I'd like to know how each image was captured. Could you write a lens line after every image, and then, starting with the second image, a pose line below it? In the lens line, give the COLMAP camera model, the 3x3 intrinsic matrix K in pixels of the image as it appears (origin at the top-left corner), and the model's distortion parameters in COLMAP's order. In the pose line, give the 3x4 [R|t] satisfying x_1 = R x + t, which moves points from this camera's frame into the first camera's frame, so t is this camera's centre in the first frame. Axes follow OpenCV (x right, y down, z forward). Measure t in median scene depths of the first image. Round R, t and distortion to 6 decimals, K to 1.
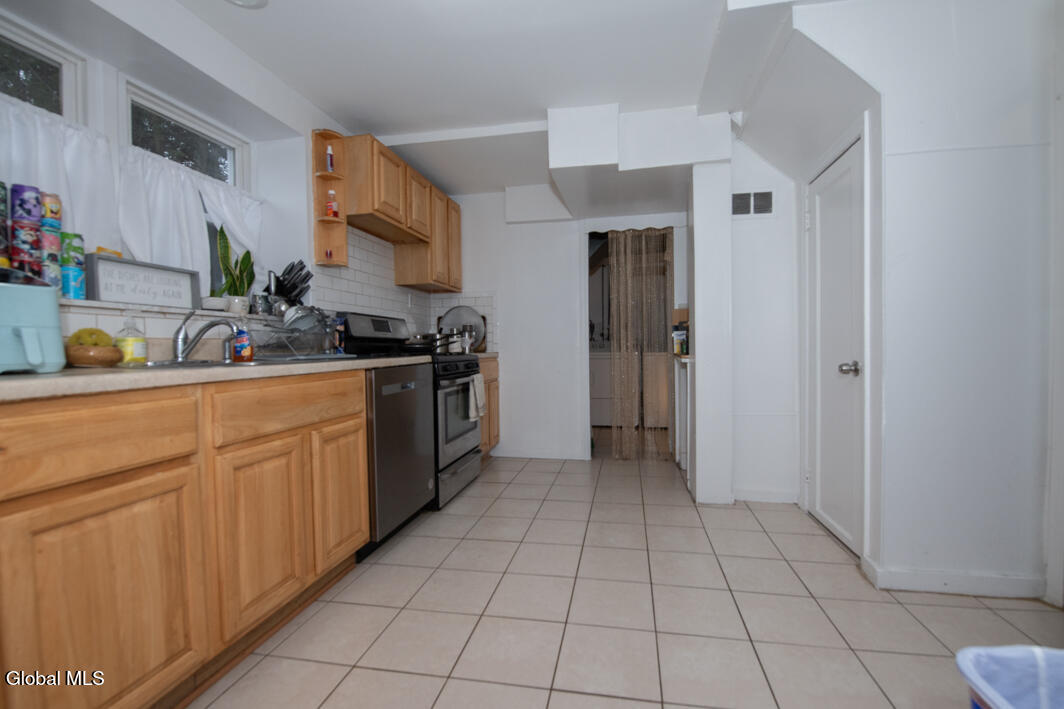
lens RADIAL K [[466.4, 0, 532.0], [0, 466.4, 351.9], [0, 0, 1]] dist [-0.023488, -0.000170]
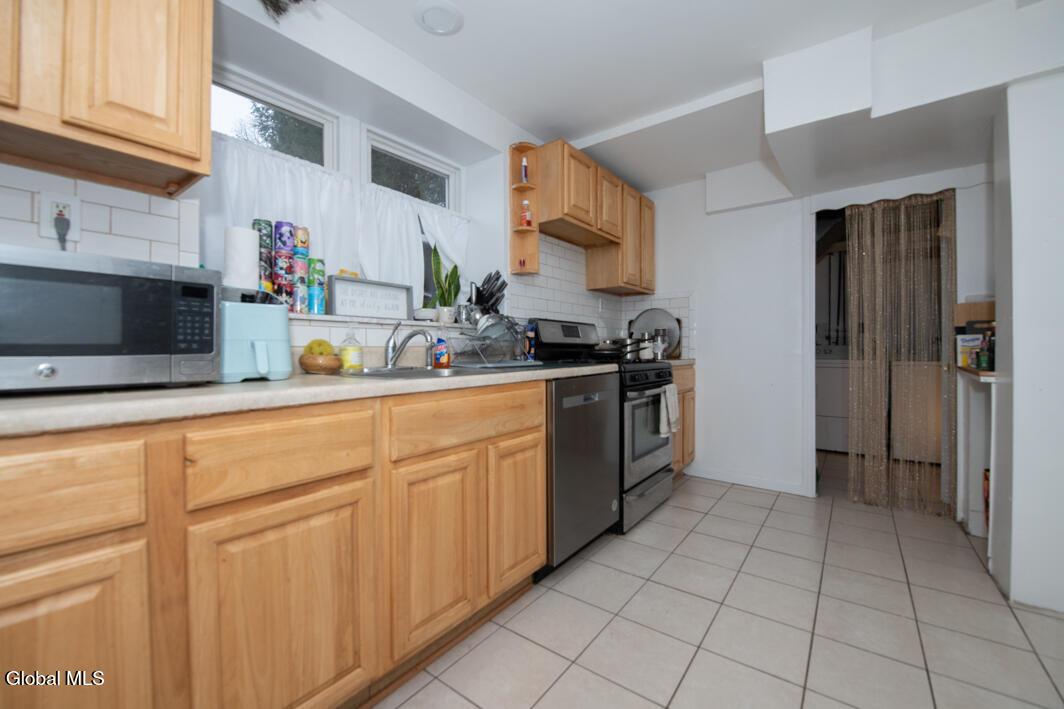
lens RADIAL K [[434.4, 0, 534.7], [0, 434.4, 363.5], [0, 0, 1]] dist [-0.014024, 0.000023]
pose [[0.911158, 0.016949, -0.411709, -0.012897], [-0.005751, 0.999579, 0.028424, -0.017035], [0.412018, -0.023531, 0.910872, 0.150377]]
